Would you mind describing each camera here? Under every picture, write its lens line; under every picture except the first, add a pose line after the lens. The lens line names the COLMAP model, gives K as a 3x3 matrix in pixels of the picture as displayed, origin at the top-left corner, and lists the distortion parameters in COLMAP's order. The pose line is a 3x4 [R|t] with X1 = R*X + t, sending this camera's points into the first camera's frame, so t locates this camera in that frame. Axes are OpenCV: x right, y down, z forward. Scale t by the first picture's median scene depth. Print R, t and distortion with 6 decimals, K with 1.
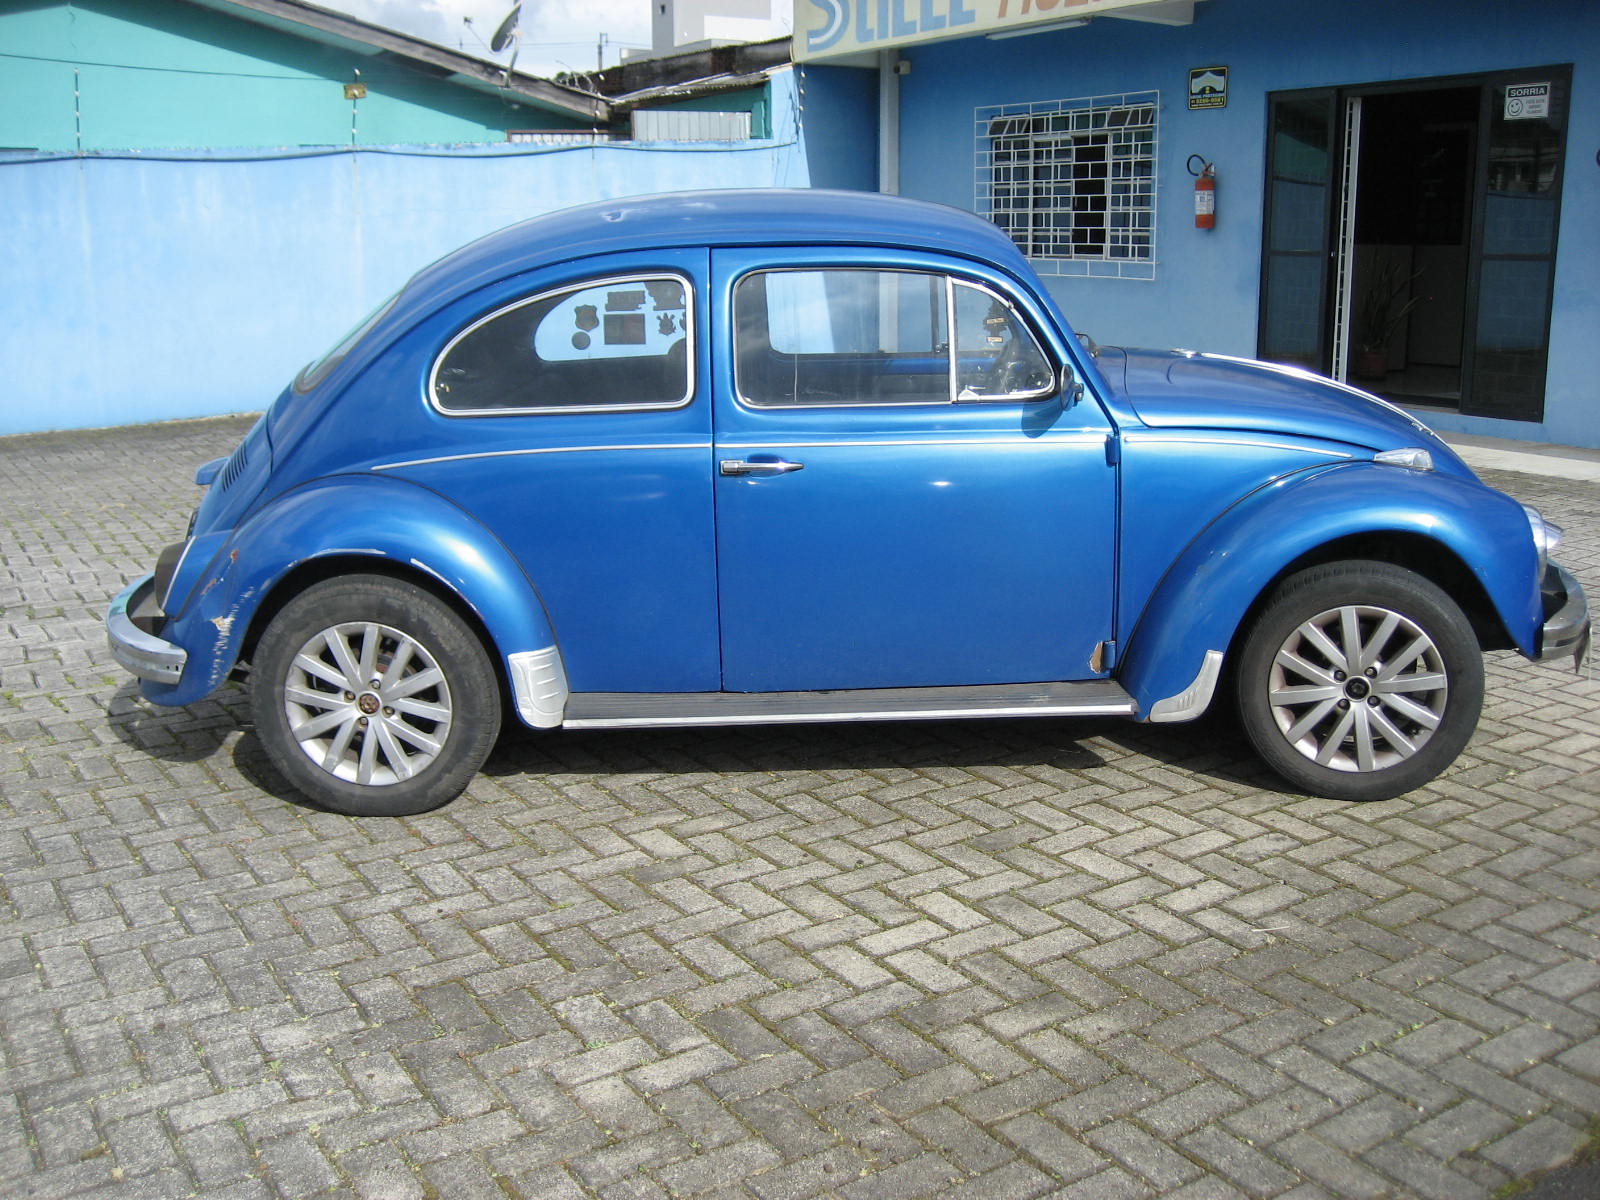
lens RADIAL K [[1638.7, 0, 829.9], [0, 1638.7, 561.6], [0, 0, 1]] dist [-0.071303, 0.000000]
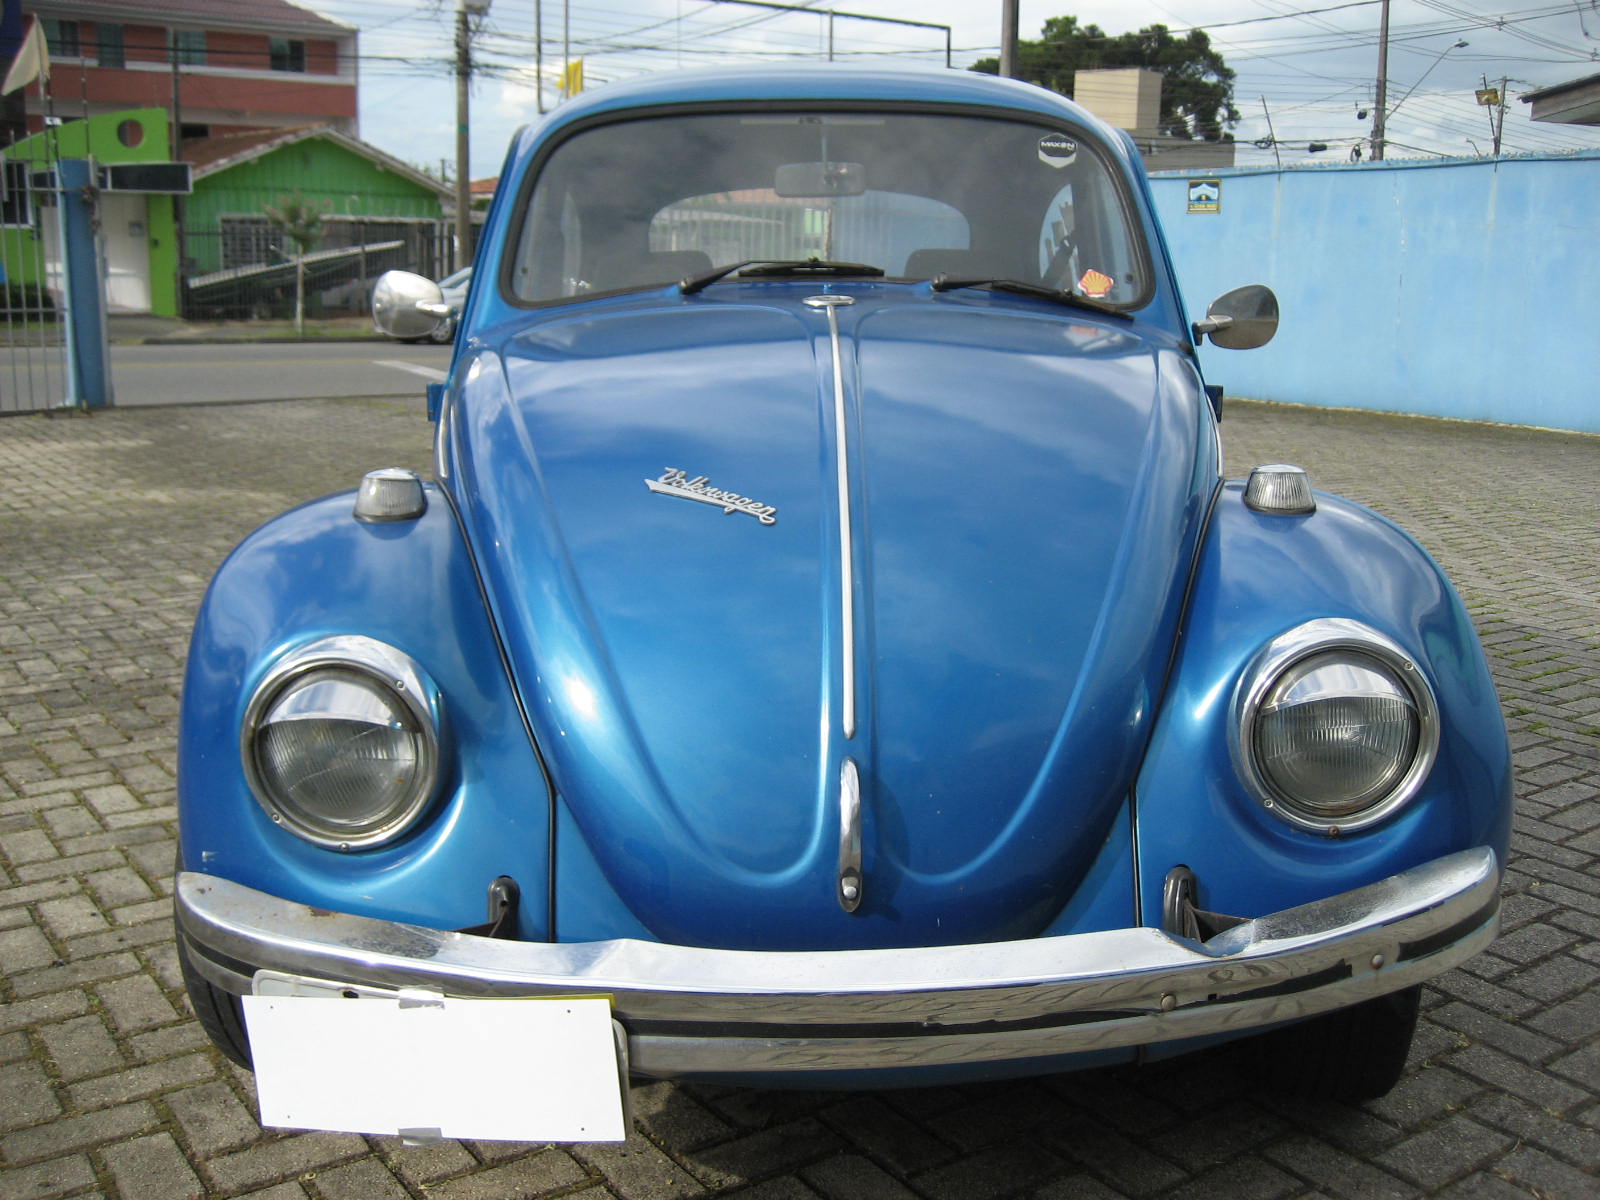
lens RADIAL K [[1638.7, 0, 807.9], [0, 1638.7, 589.3], [0, 0, 1]] dist [-0.071303, 0.000000]
pose [[0.050868, 0.214996, -0.975289, 0.851896], [-0.218916, 0.955204, 0.199150, -0.161347], [0.974417, 0.203376, 0.095655, 1.077989]]
